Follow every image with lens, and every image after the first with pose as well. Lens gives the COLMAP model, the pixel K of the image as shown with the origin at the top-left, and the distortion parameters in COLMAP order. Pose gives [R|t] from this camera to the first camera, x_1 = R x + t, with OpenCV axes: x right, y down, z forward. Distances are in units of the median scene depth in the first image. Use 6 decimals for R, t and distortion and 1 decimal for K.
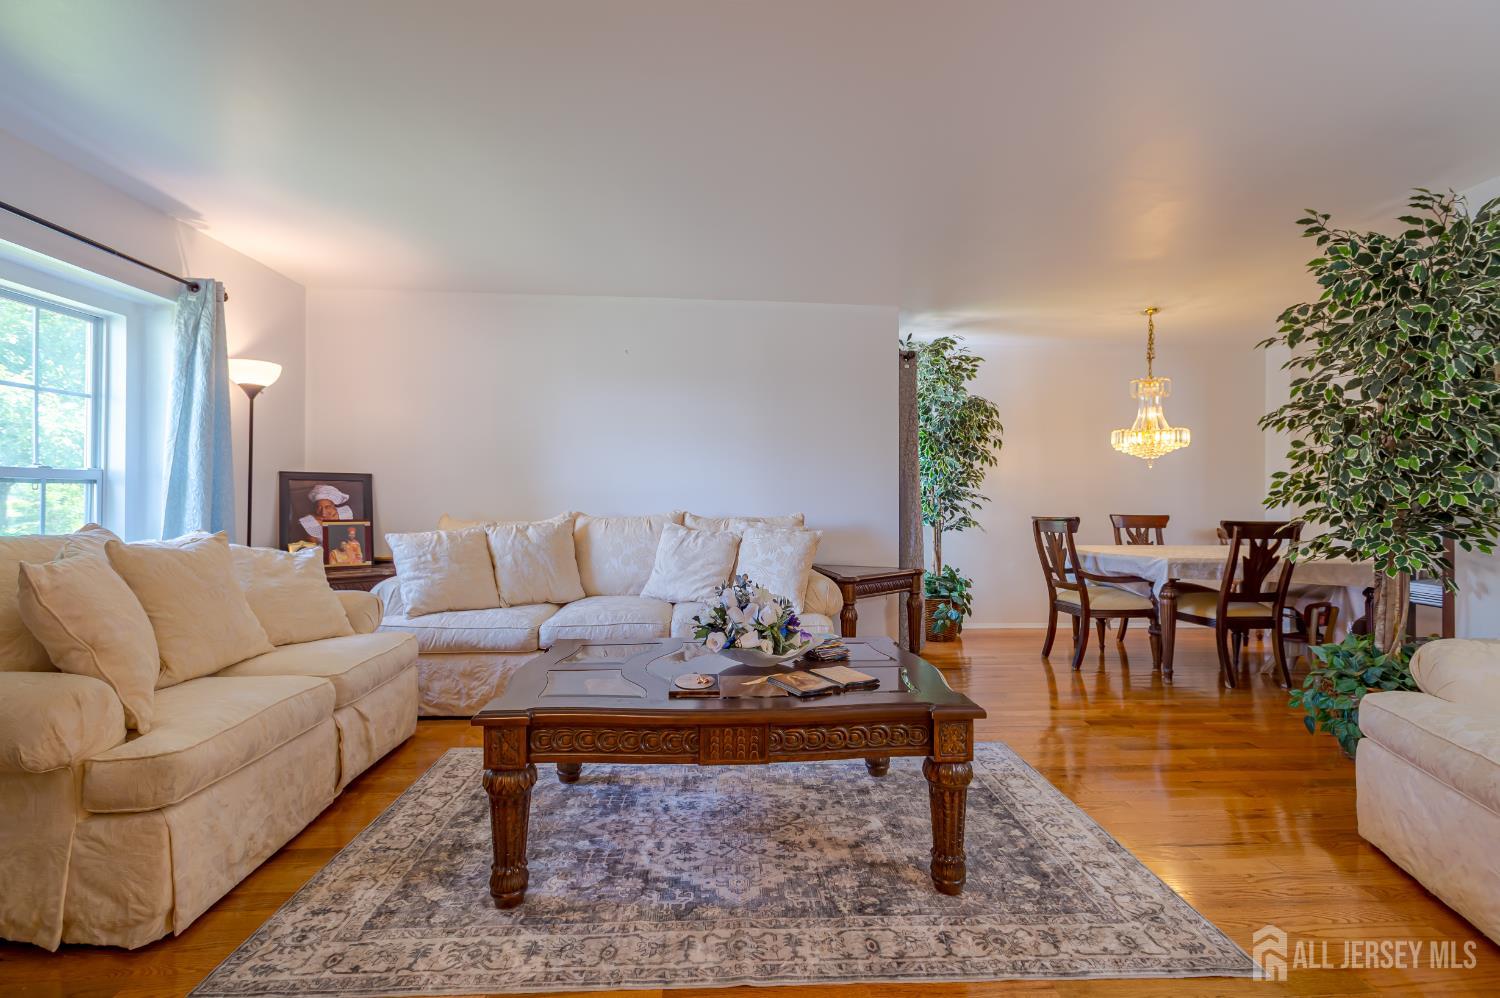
lens RADIAL K [[715.3, 0, 744.5], [0, 715.3, 500.0], [0, 0, 1]] dist [0.005826, 0.000620]
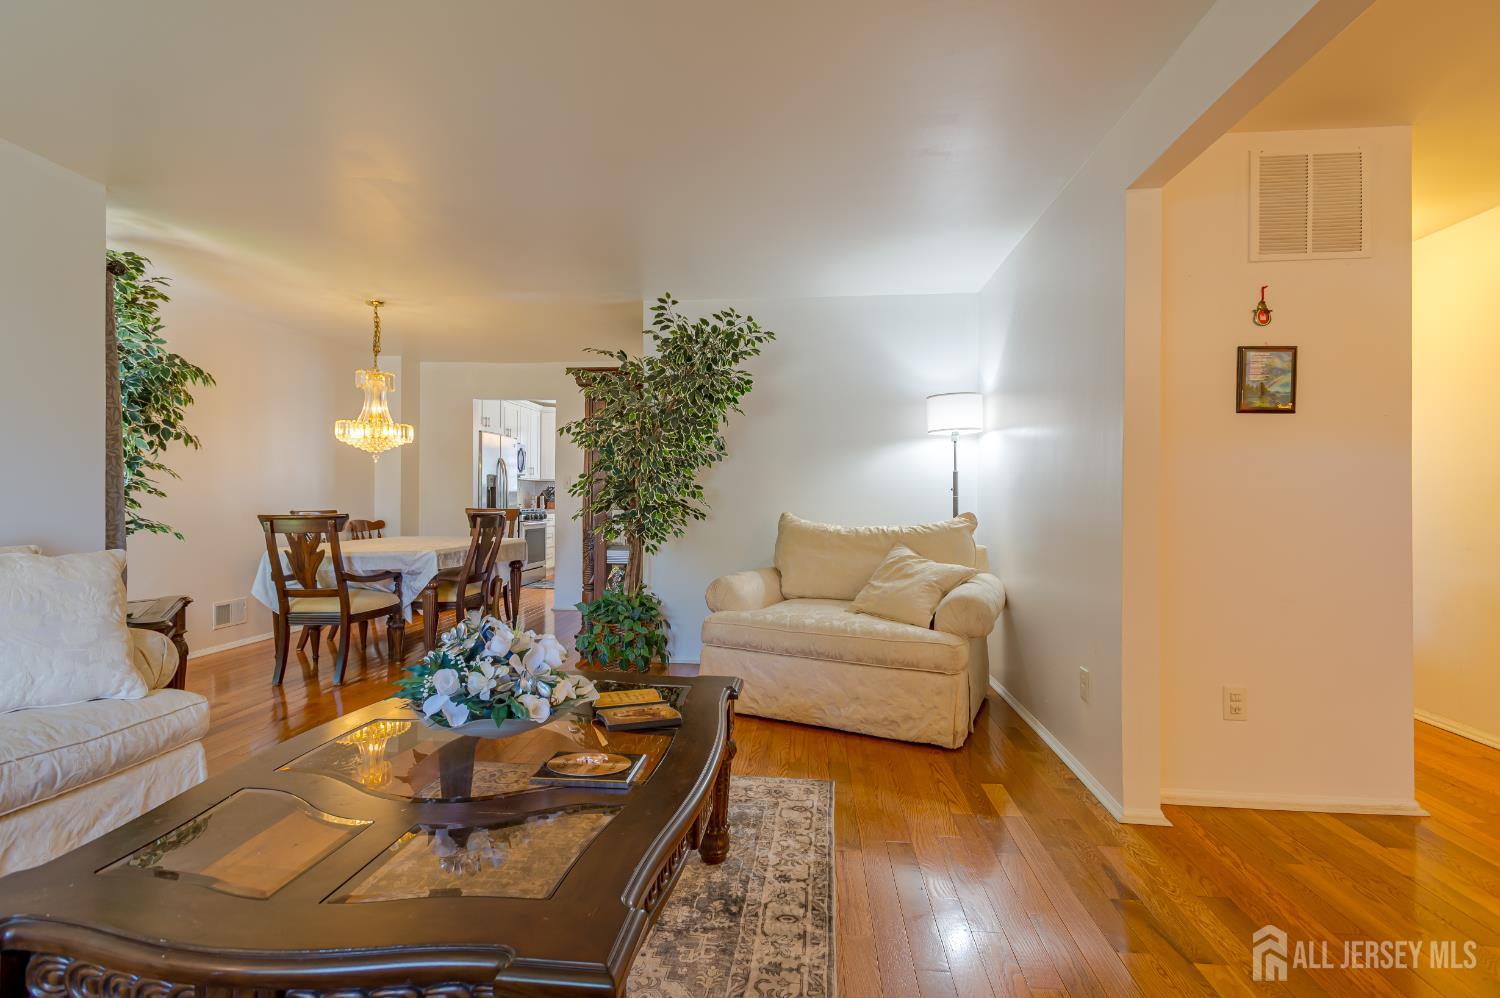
lens RADIAL K [[715.3, 0, 746.8], [0, 715.3, 494.3], [0, 0, 1]] dist [0.005826, 0.000620]
pose [[0.122227, -0.001949, 0.992500, -0.365501], [-0.001665, 0.999996, 0.002169, -0.003513], [-0.992501, -0.001918, 0.122223, 0.386669]]
